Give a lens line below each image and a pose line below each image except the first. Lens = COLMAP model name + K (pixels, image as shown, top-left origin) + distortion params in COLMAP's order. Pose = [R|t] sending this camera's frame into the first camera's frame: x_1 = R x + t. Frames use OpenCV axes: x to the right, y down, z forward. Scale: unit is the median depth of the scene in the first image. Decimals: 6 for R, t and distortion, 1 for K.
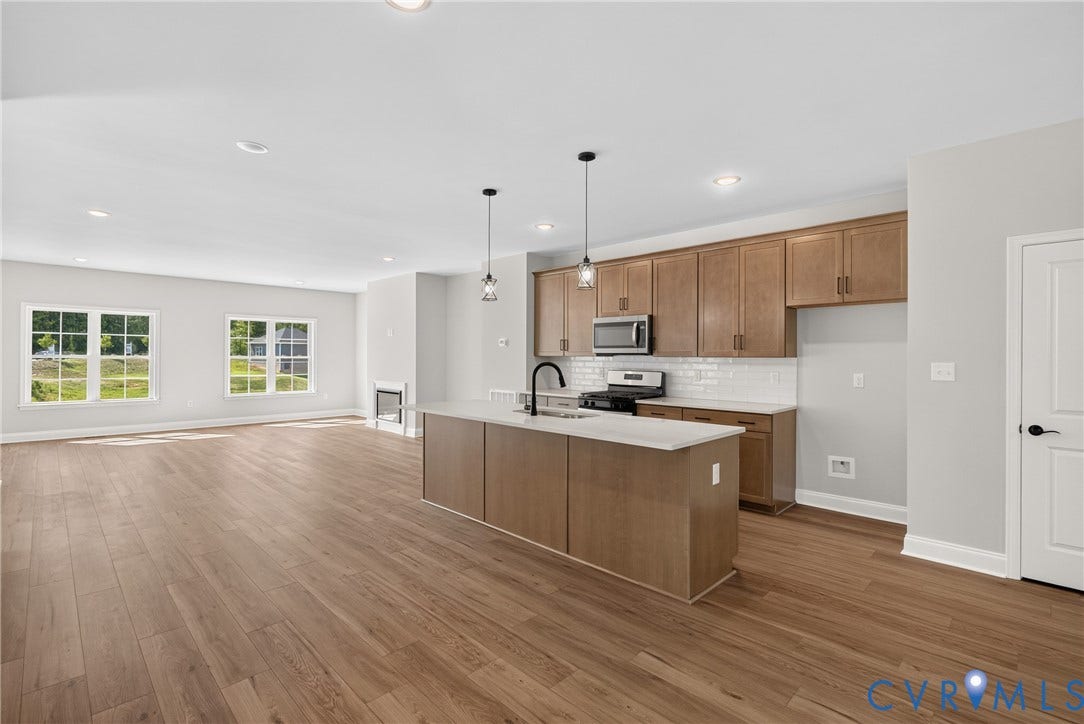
lens RADIAL K [[497.2, 0, 544.4], [0, 497.2, 357.0], [0, 0, 1]] dist [-0.002769, -0.000363]
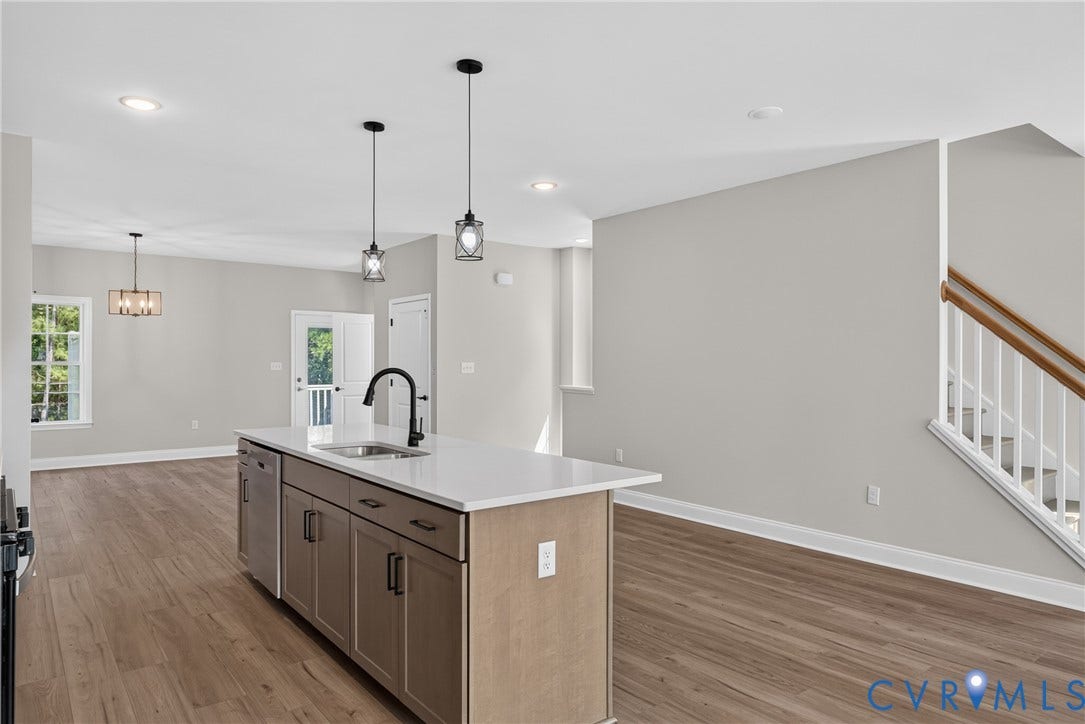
lens RADIAL K [[684.6, 0, 541.9], [0, 684.6, 360.7], [0, 0, 1]] dist [-0.003927, -0.000391]
pose [[-0.992014, -0.007566, 0.125897, -0.303235], [-0.007443, 0.999971, 0.001448, -0.003689], [-0.125904, 0.000499, -0.992042, 1.841369]]
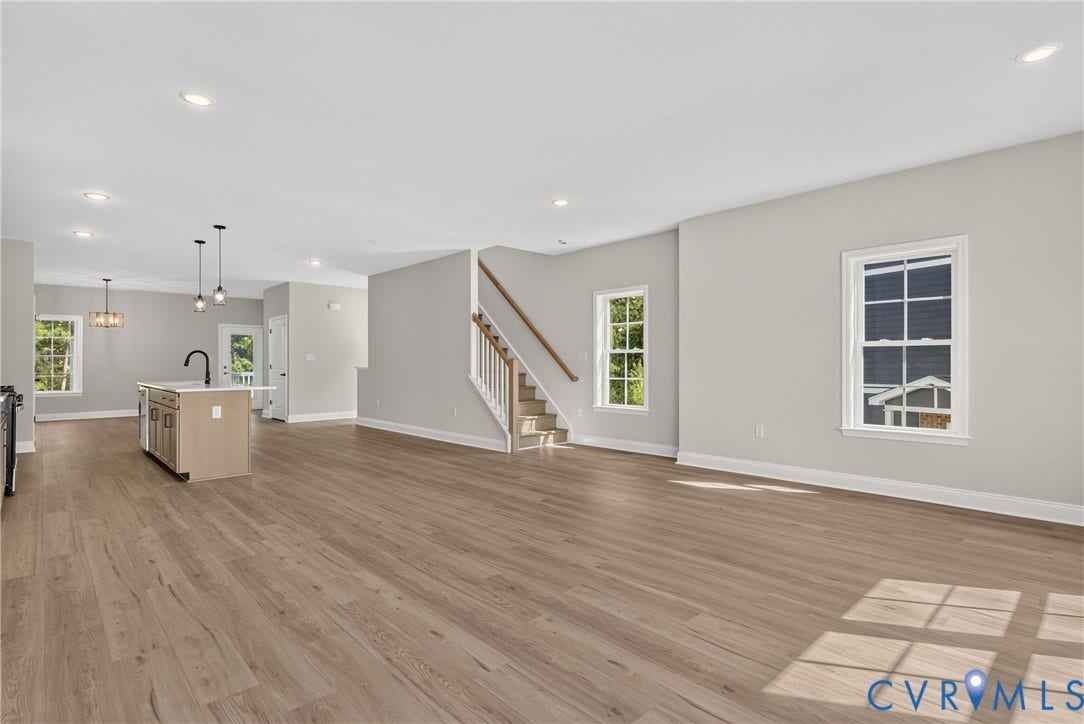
lens RADIAL K [[538.7, 0, 542.0], [0, 538.7, 362.0], [0, 0, 1]] dist [-0.000298, 0.000249]
pose [[-0.999225, -0.004836, 0.039056, -1.119509], [-0.004910, 0.999986, -0.001778, 0.042780], [-0.039047, -0.001969, -0.999235, 2.586416]]
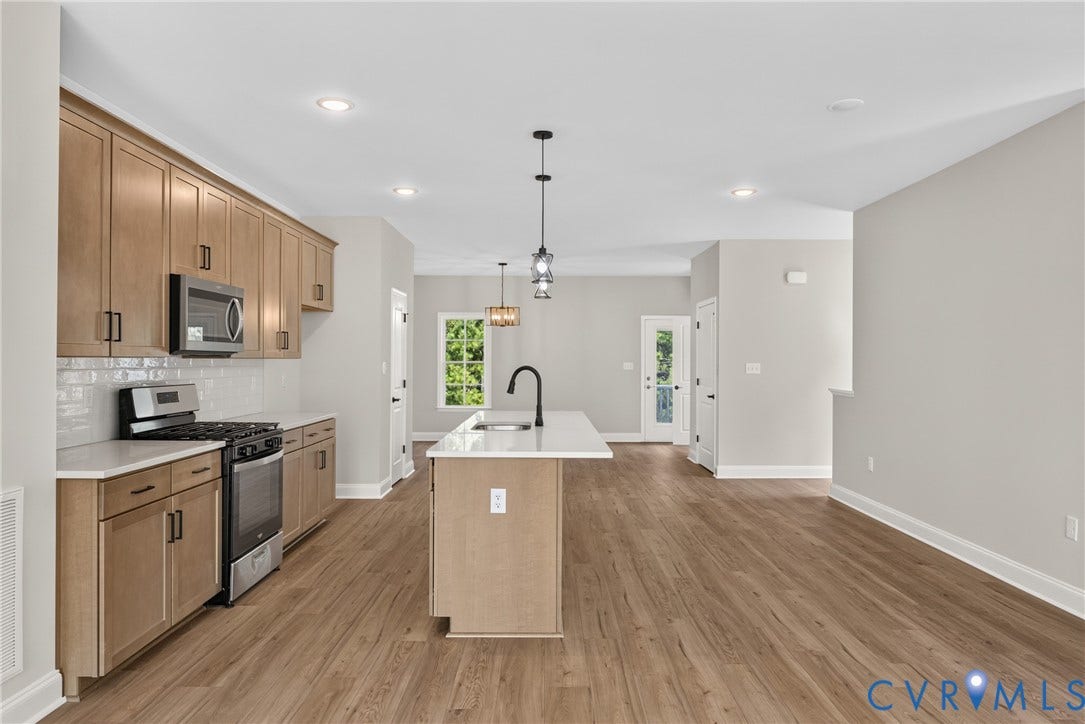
lens RADIAL K [[720.7, 0, 542.5], [0, 720.7, 362.0], [0, 0, 1]] dist [-0.000494, 0.001197]
pose [[-0.702193, -0.010654, 0.711907, -0.910111], [-0.008305, 0.999943, 0.006773, -0.006614], [-0.711938, -0.001156, -0.702242, 1.831517]]
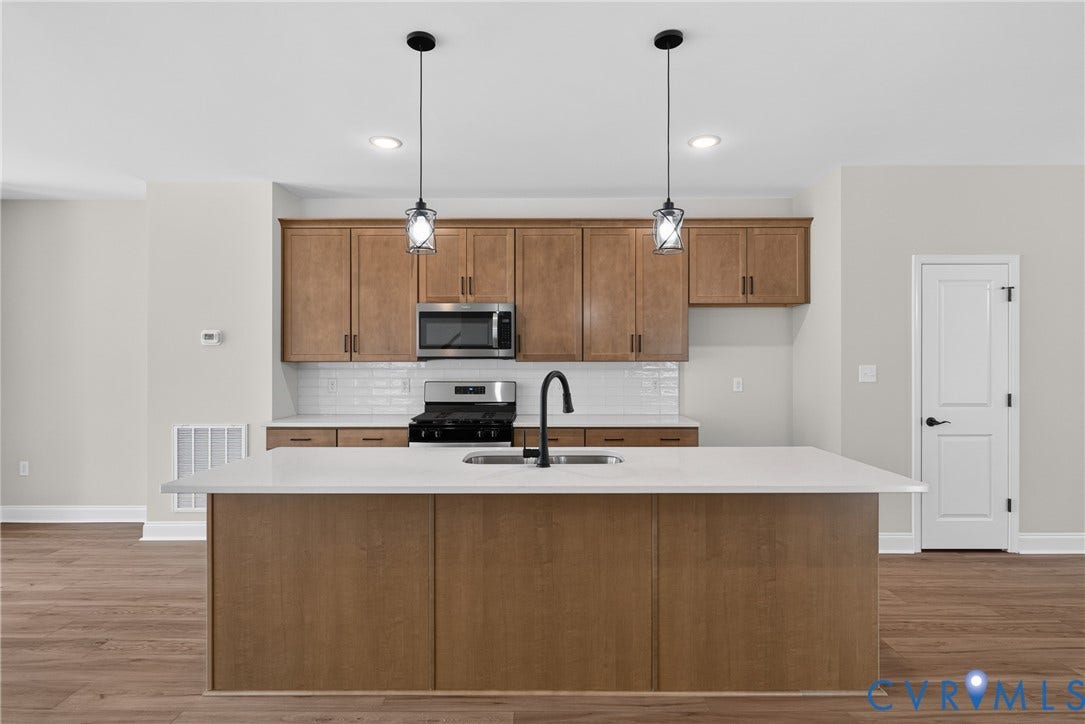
lens RADIAL K [[560.0, 0, 540.7], [0, 560.0, 362.4], [0, 0, 1]] dist [-0.002583, -0.000588]
pose [[0.713797, -0.006752, 0.700320, -0.451023], [0.005689, 0.999976, 0.003843, -0.002789], [-0.700330, 0.001241, 0.713818, 0.529228]]
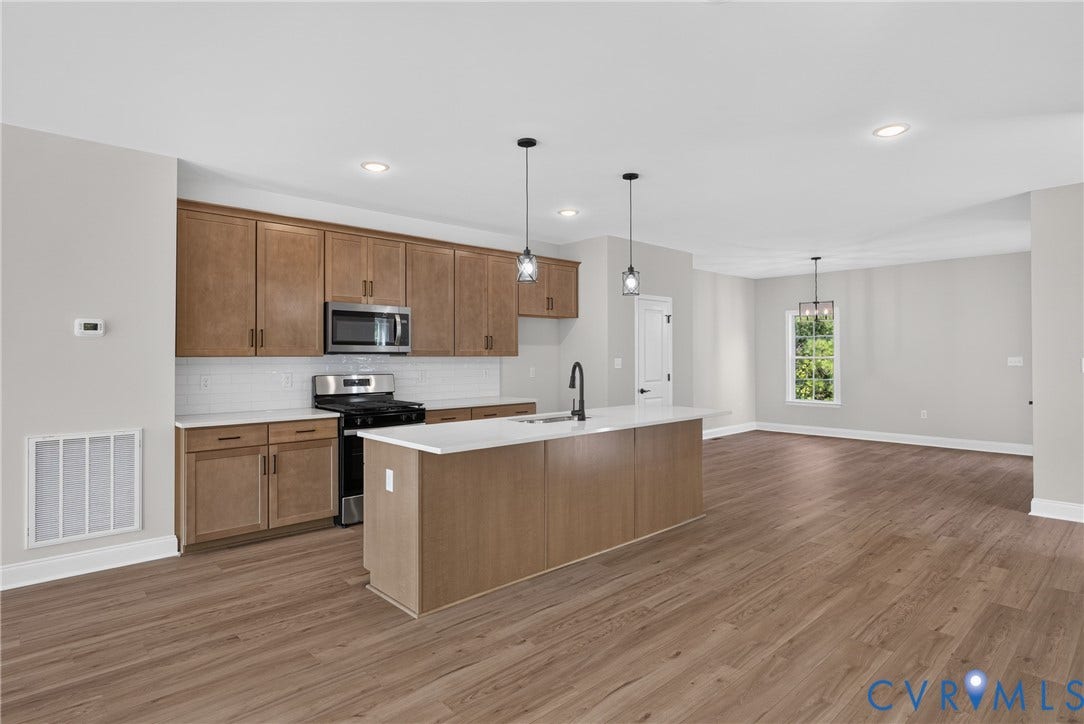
lens RADIAL K [[578.0, 0, 546.1], [0, 578.0, 355.3], [0, 0, 1]] dist [-0.005068, -0.000422]
pose [[0.036900, -0.003861, 0.999311, -1.044336], [0.003547, 0.999987, 0.003733, -0.006818], [-0.999313, 0.003407, 0.036913, 0.984623]]
